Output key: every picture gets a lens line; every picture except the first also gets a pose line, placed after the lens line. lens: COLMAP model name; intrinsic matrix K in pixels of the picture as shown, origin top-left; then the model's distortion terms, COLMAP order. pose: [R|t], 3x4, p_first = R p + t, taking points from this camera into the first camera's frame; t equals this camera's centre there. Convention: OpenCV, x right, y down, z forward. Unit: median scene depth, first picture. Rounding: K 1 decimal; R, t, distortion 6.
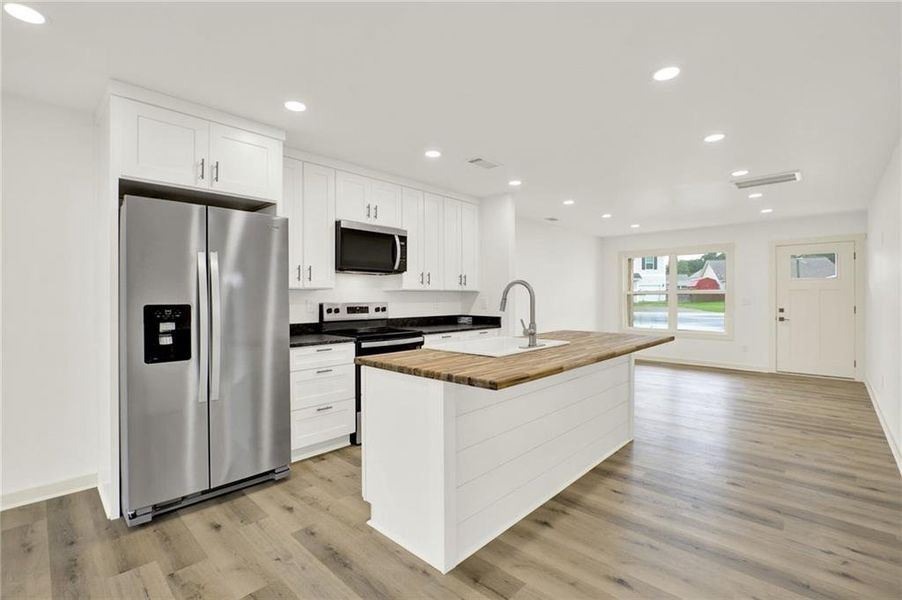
lens RADIAL K [[402.8, 0, 451.0], [0, 402.8, 300.0], [0, 0, 1]] dist [-0.014484, 0.000253]
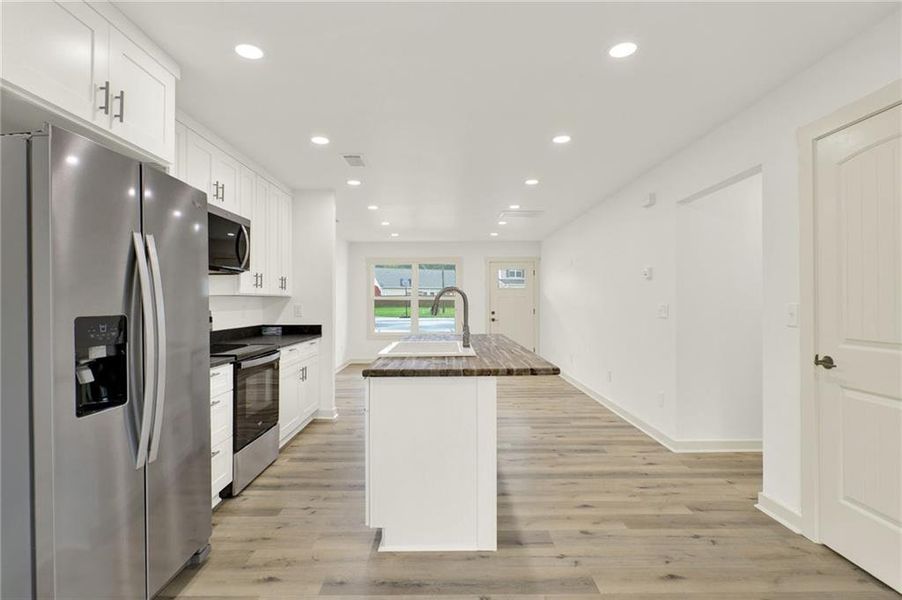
lens RADIAL K [[453.7, 0, 451.0], [0, 453.7, 300.0], [0, 0, 1]] dist [-0.000270, 0.000934]
pose [[0.721587, 0.001396, 0.692322, -0.536276], [0.008908, 0.999896, -0.011301, -0.000065], [-0.692266, 0.014322, 0.721500, 0.090210]]
